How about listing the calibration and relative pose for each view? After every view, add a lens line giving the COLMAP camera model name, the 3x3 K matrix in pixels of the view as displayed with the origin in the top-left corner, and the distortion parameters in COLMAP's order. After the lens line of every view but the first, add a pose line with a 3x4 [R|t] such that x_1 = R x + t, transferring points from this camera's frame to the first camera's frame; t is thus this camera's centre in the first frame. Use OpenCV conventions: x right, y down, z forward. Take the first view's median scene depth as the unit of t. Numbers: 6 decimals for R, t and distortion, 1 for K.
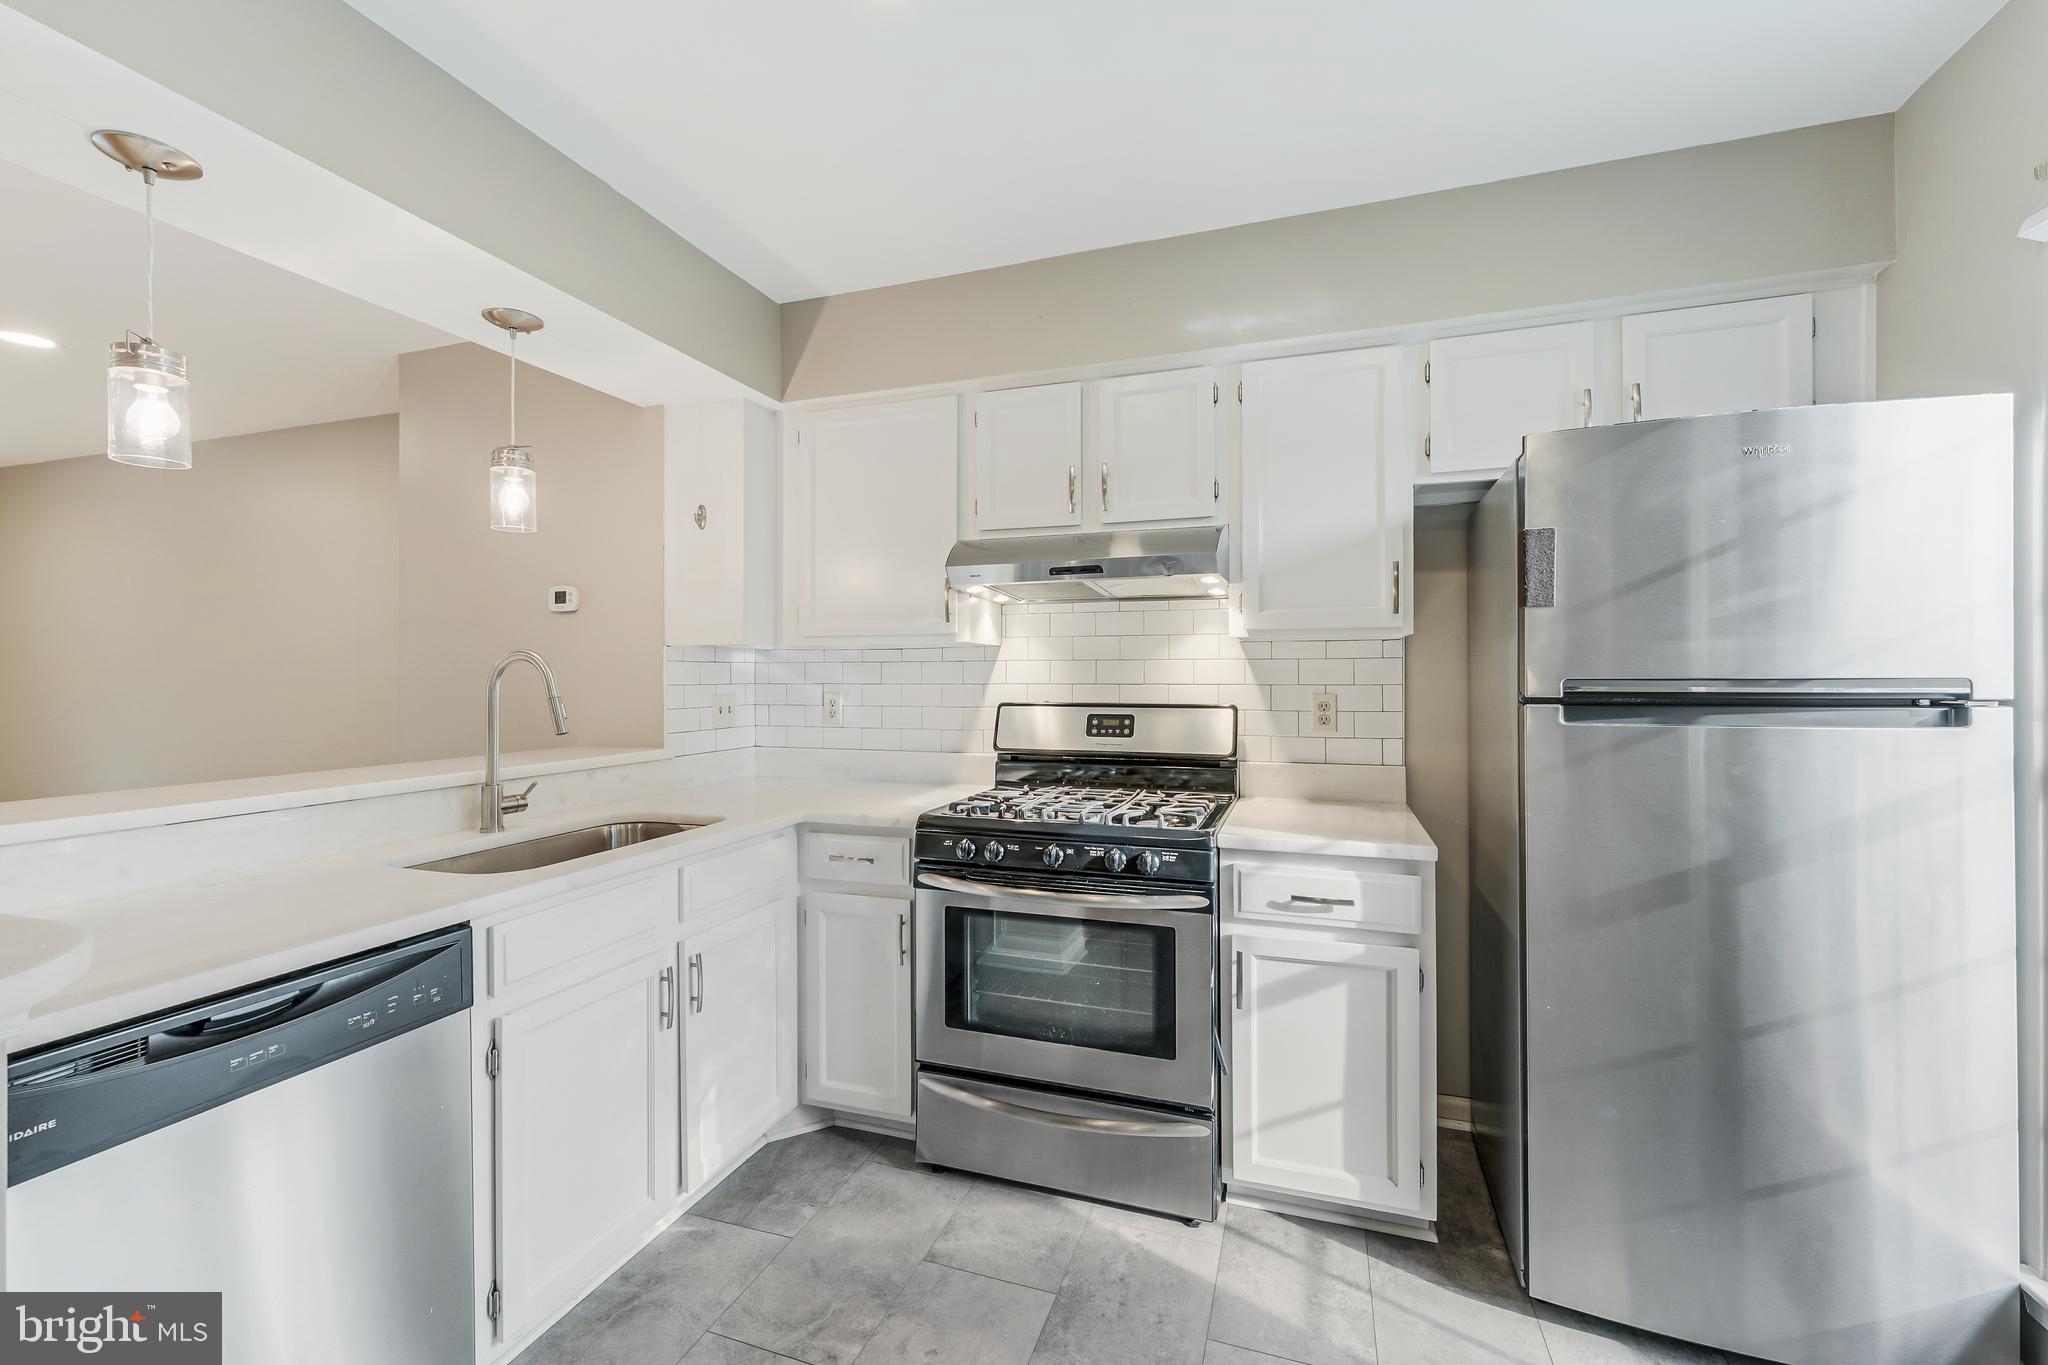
lens RADIAL K [[834.1, 0, 1027.4], [0, 834.1, 676.0], [0, 0, 1]] dist [-0.000018, -0.000160]
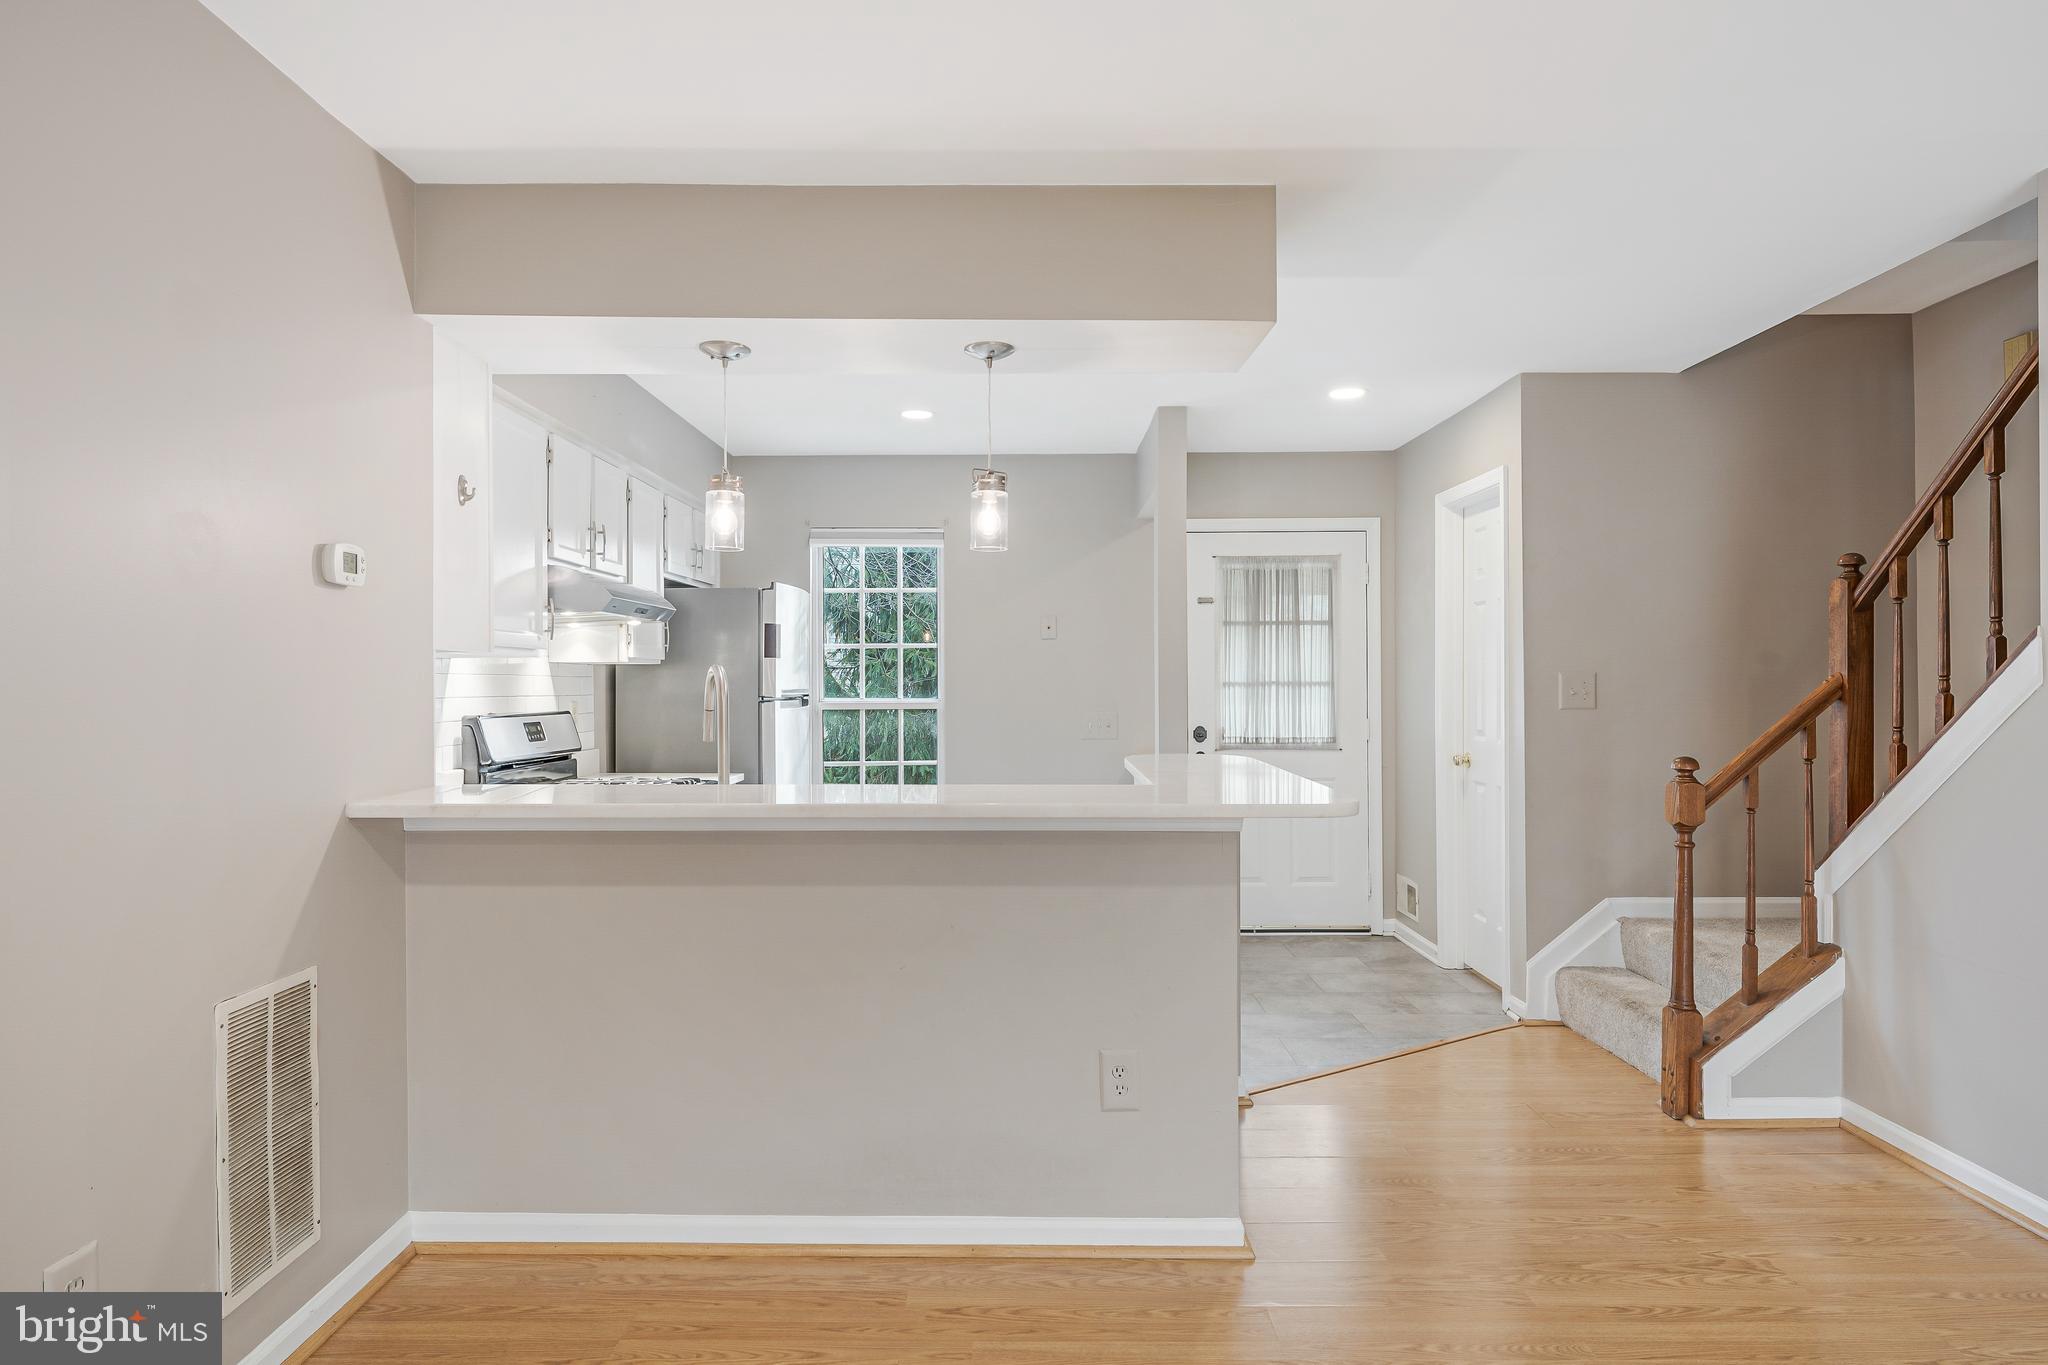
lens RADIAL K [[1152.6, 0, 1017.1], [0, 1152.6, 684.0], [0, 0, 1]] dist [-0.001567, -0.000304]
pose [[-0.313798, 0.003227, 0.949484, -2.053367], [0.002182, 0.999994, -0.002678, -0.002145], [-0.949487, 0.001231, -0.313804, 1.078387]]
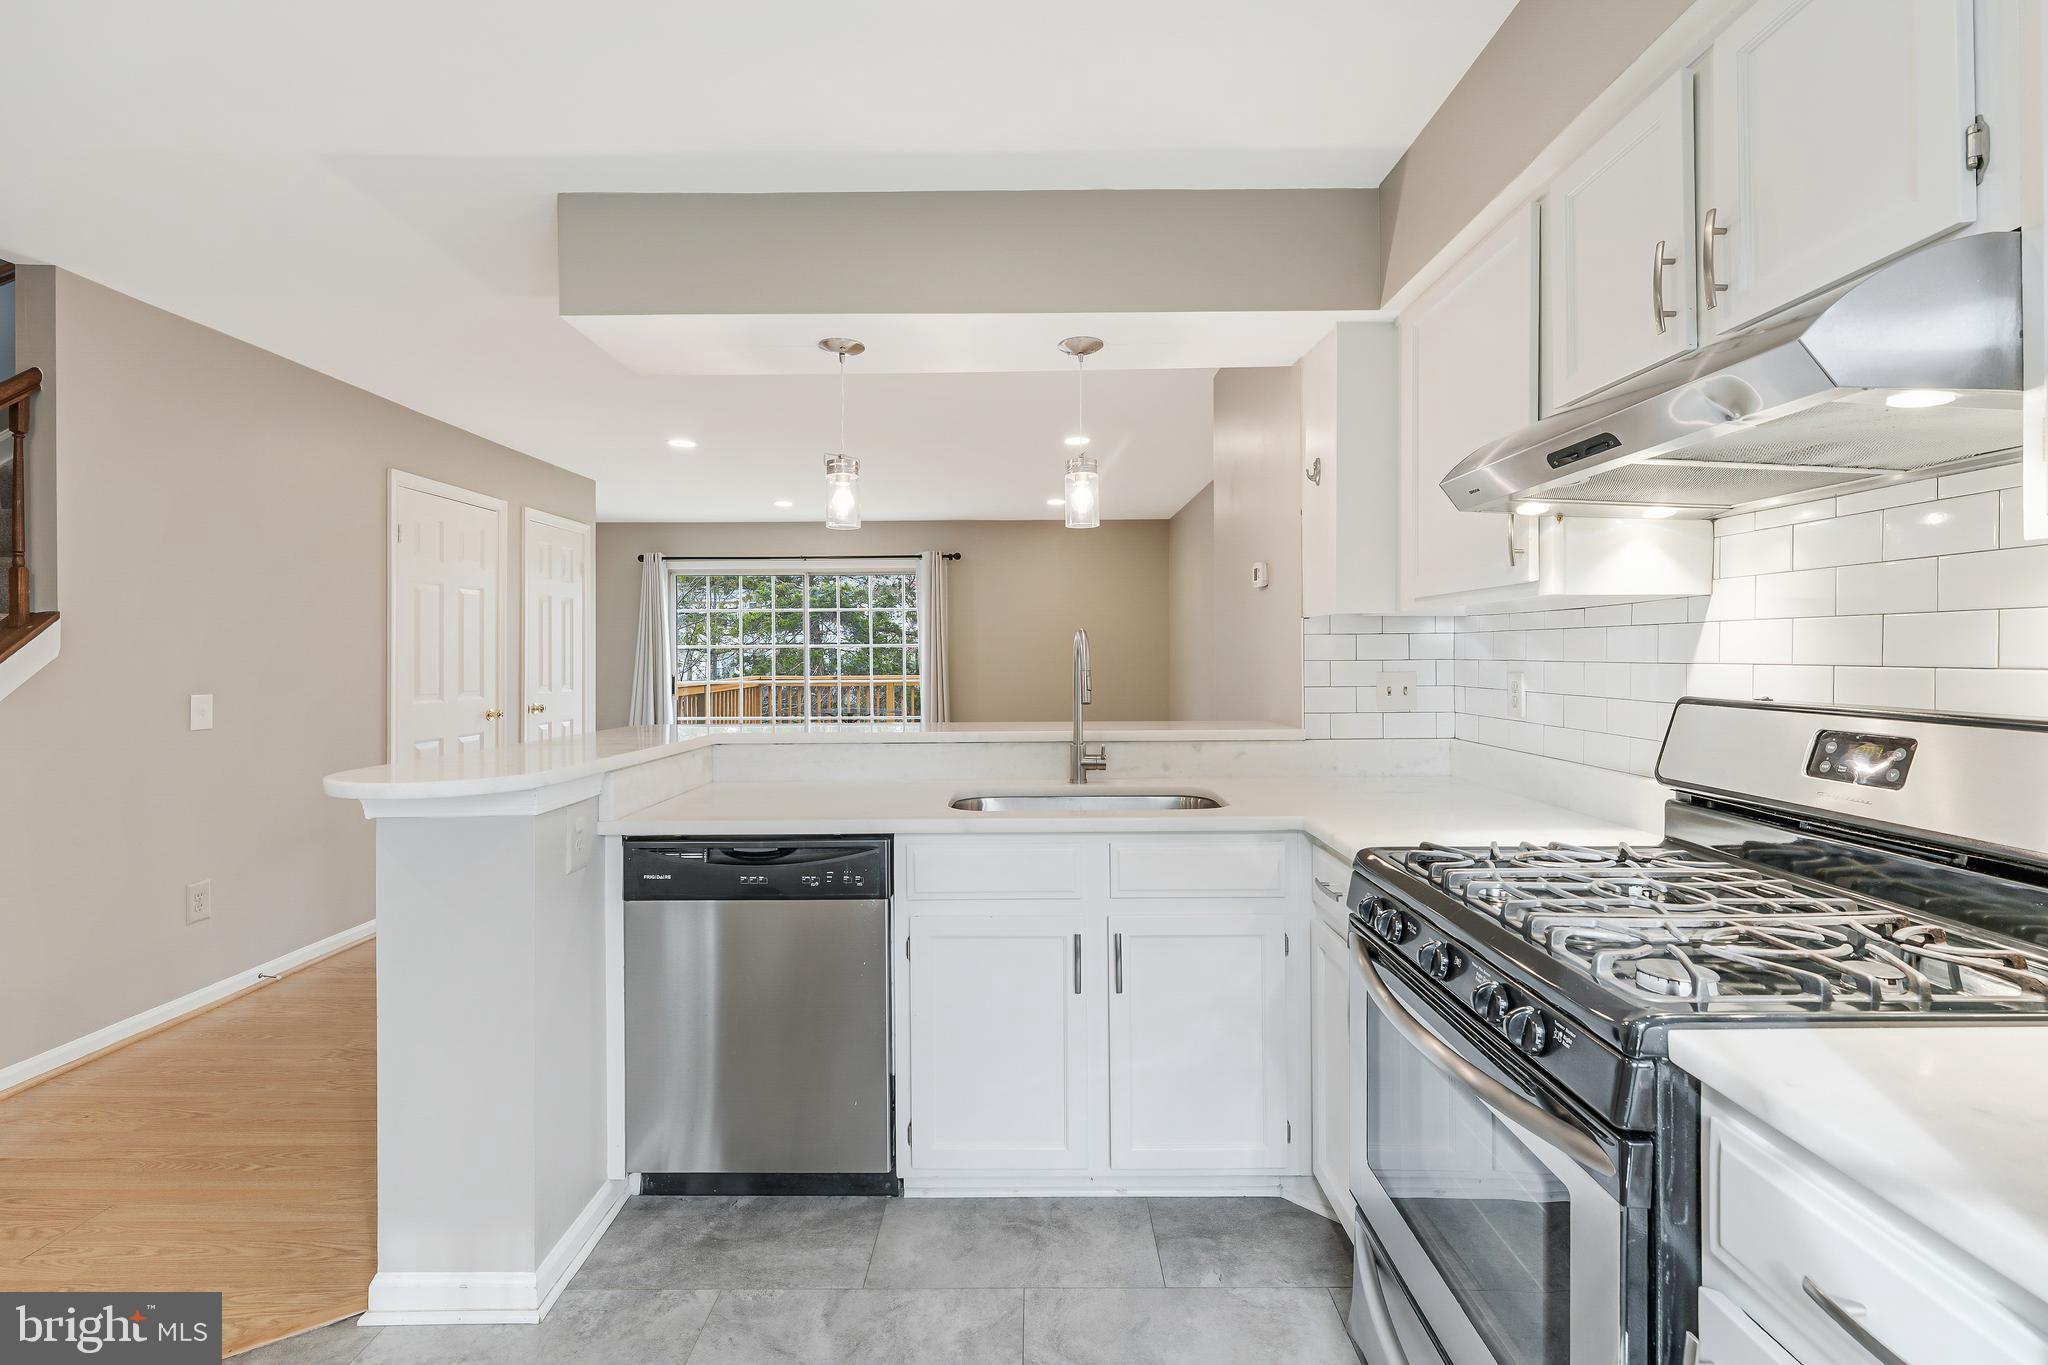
lens RADIAL K [[880.6, 0, 1026.4], [0, 880.6, 653.1], [0, 0, 1]] dist [-0.000151, 0.000011]
pose [[0.321170, 0.000528, -0.947021, 0.510154], [0.004977, 0.999985, 0.002245, -0.001685], [0.947008, -0.005434, 0.321163, 0.517556]]
